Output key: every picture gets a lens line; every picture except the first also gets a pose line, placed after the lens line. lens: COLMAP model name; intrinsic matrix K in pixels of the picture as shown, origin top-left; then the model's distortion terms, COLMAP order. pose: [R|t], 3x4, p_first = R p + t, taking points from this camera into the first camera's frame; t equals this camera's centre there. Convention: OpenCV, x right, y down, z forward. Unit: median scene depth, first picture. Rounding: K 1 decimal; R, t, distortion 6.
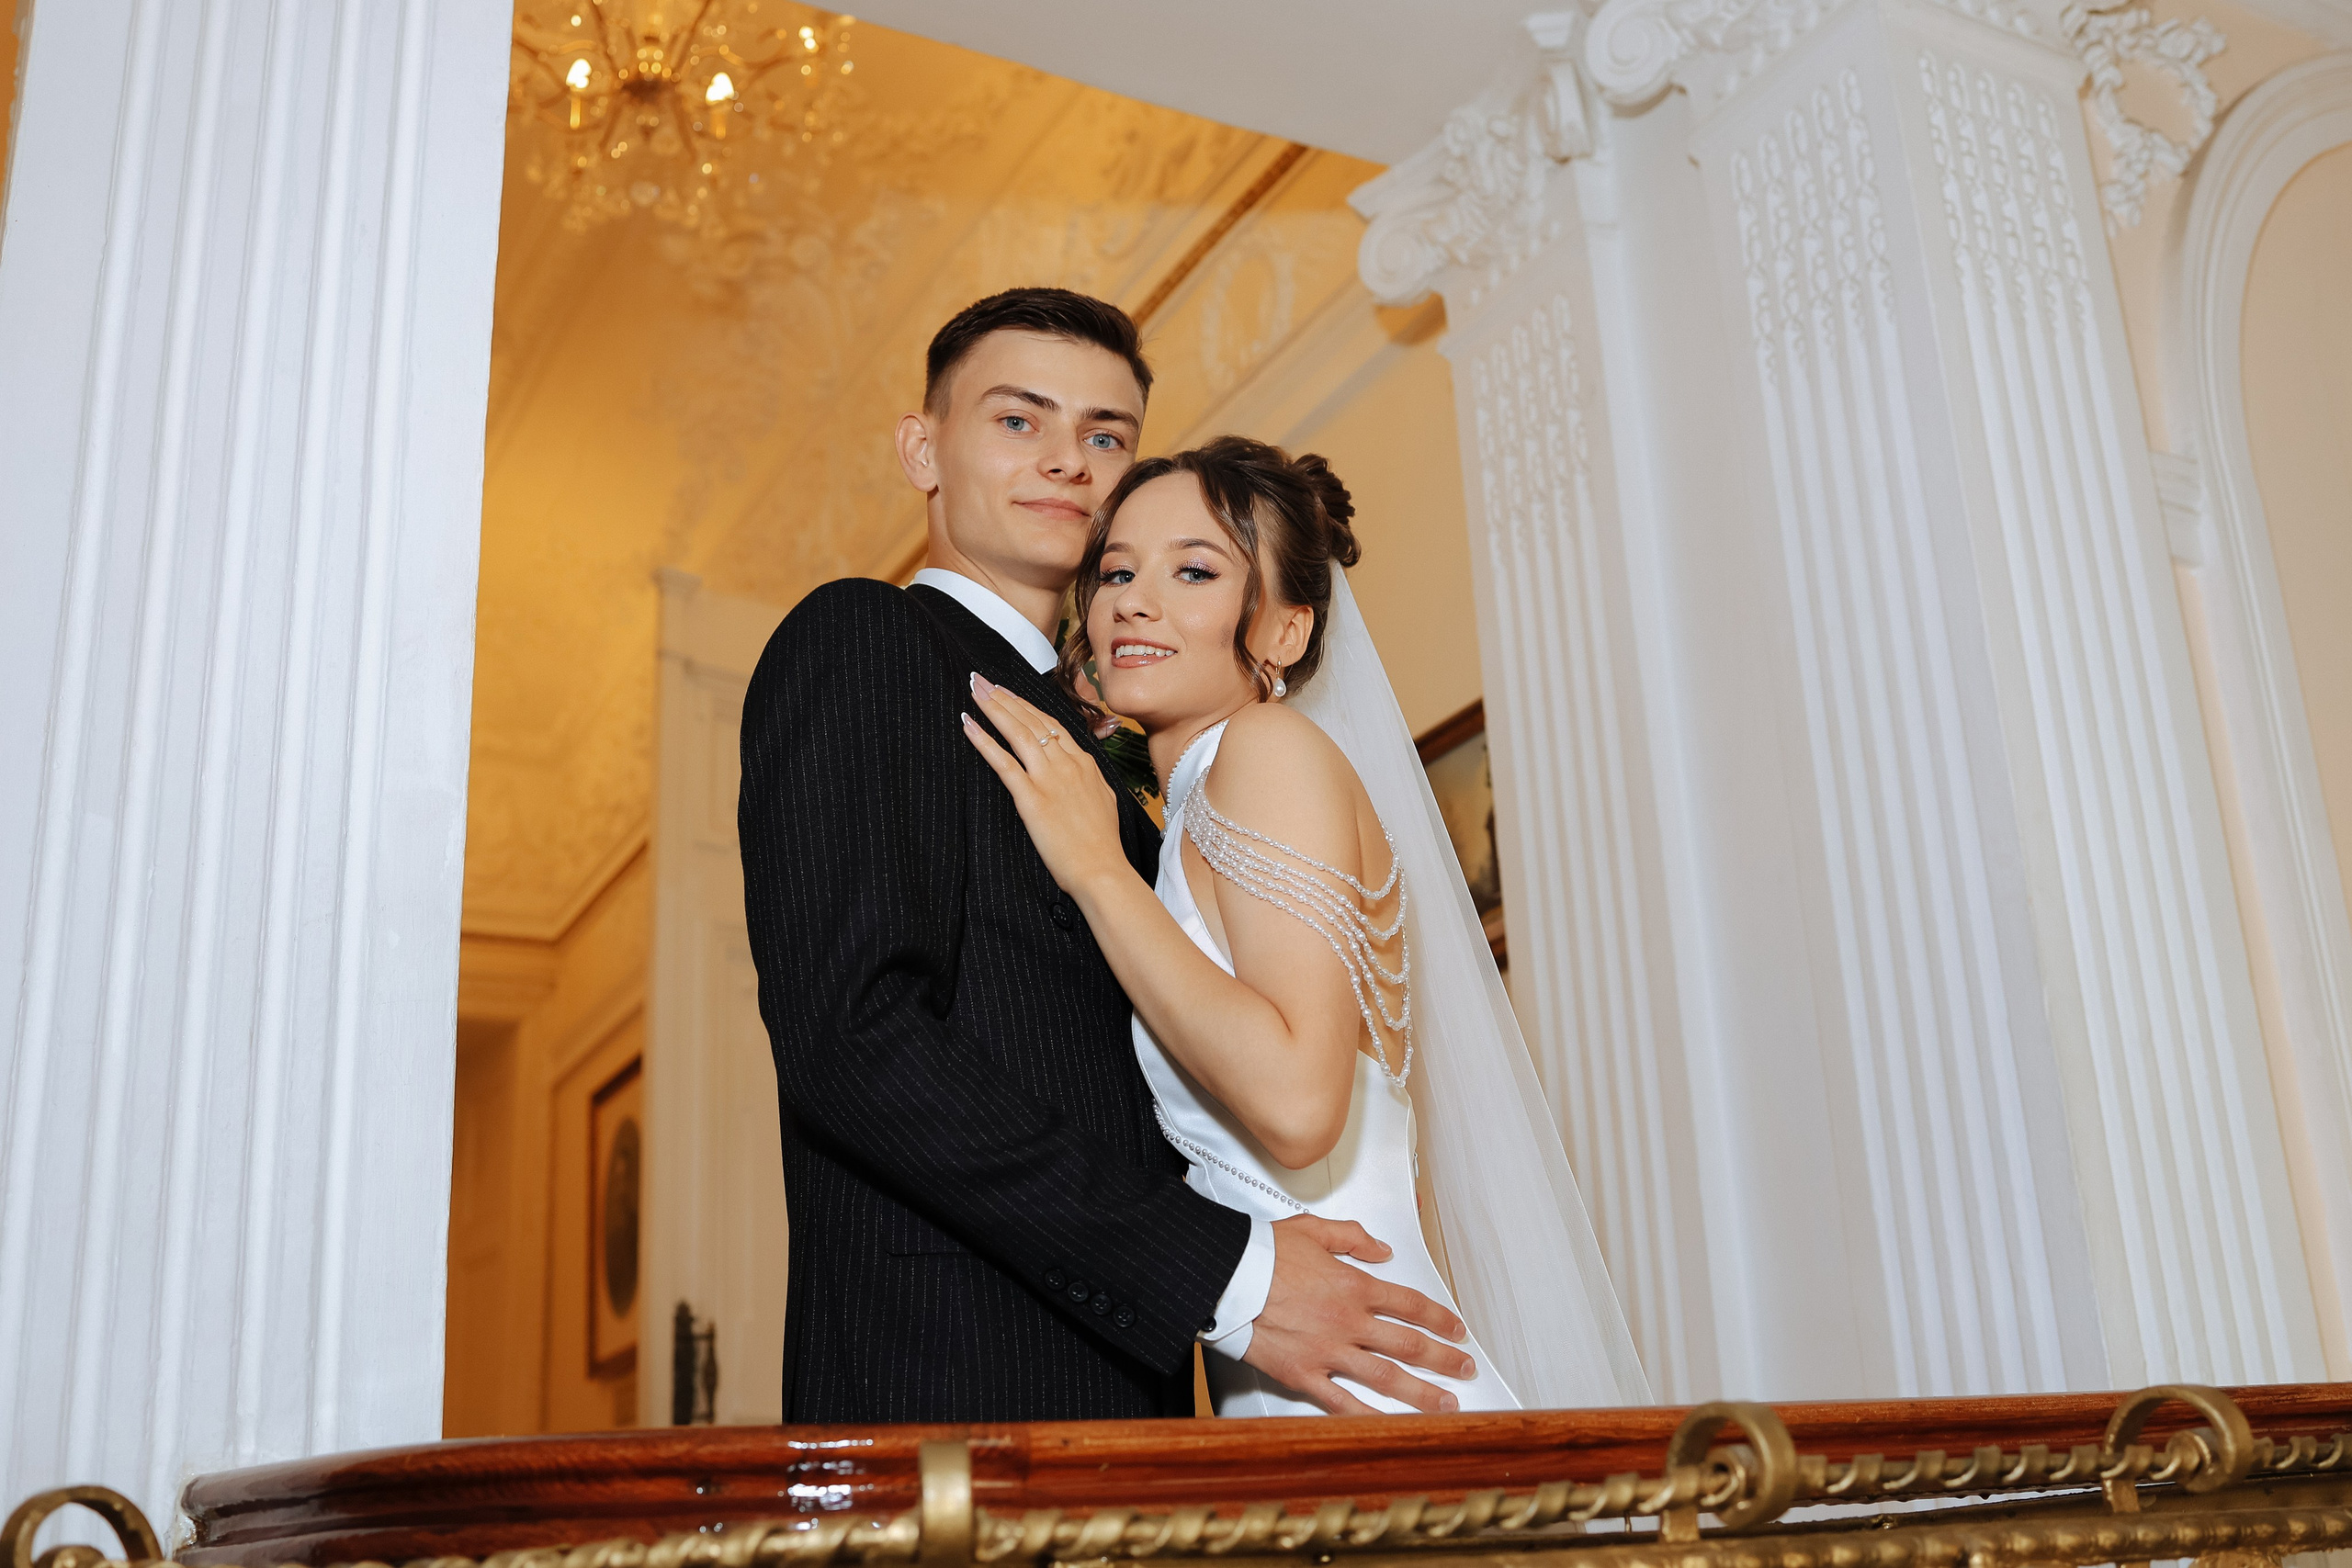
lens RADIAL K [[2366.2, 0, 1176.0], [0, 2366.2, 784.0], [0, 0, 1]] dist [-0.112084, 0.009077]
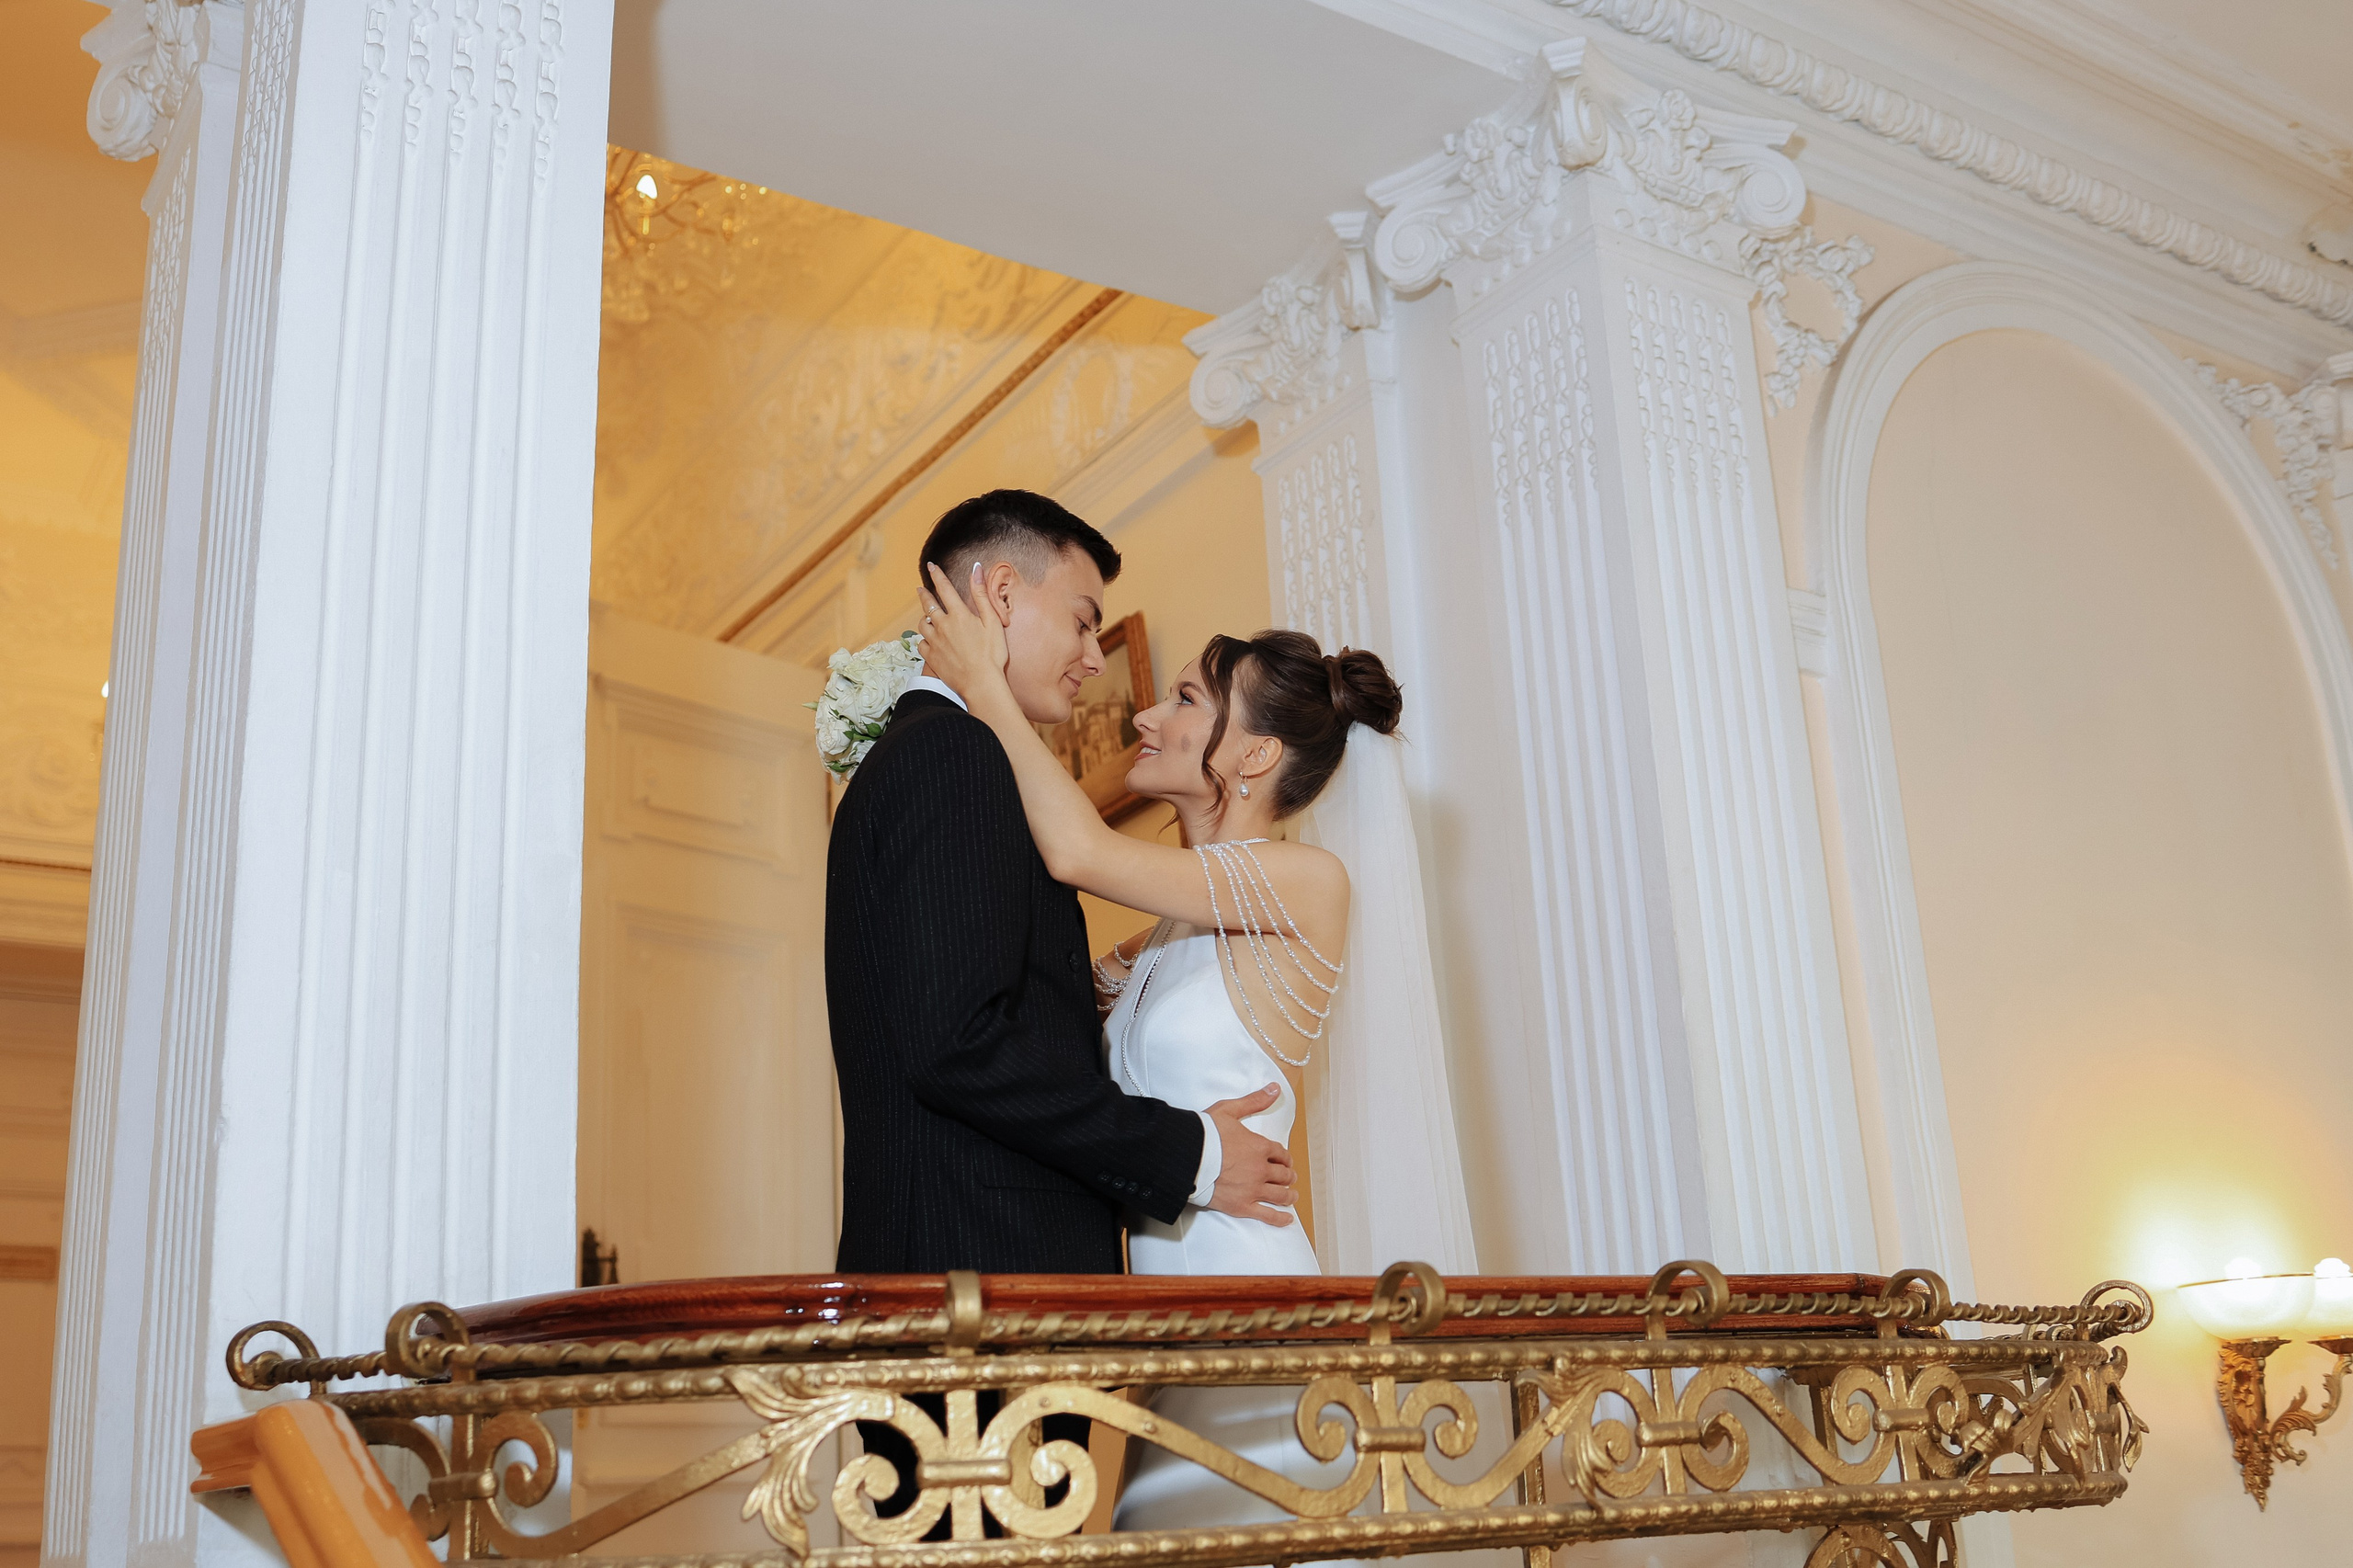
lens RADIAL K [[2217.4, 0, 1219.4], [0, 2217.4, 781.0], [0, 0, 1]] dist [-0.170522, -0.000432]
pose [[0.994476, 0.025401, 0.101843, -0.023328], [-0.026183, 0.999637, 0.006346, -0.029825], [-0.101645, -0.008977, 0.994780, -0.185921]]
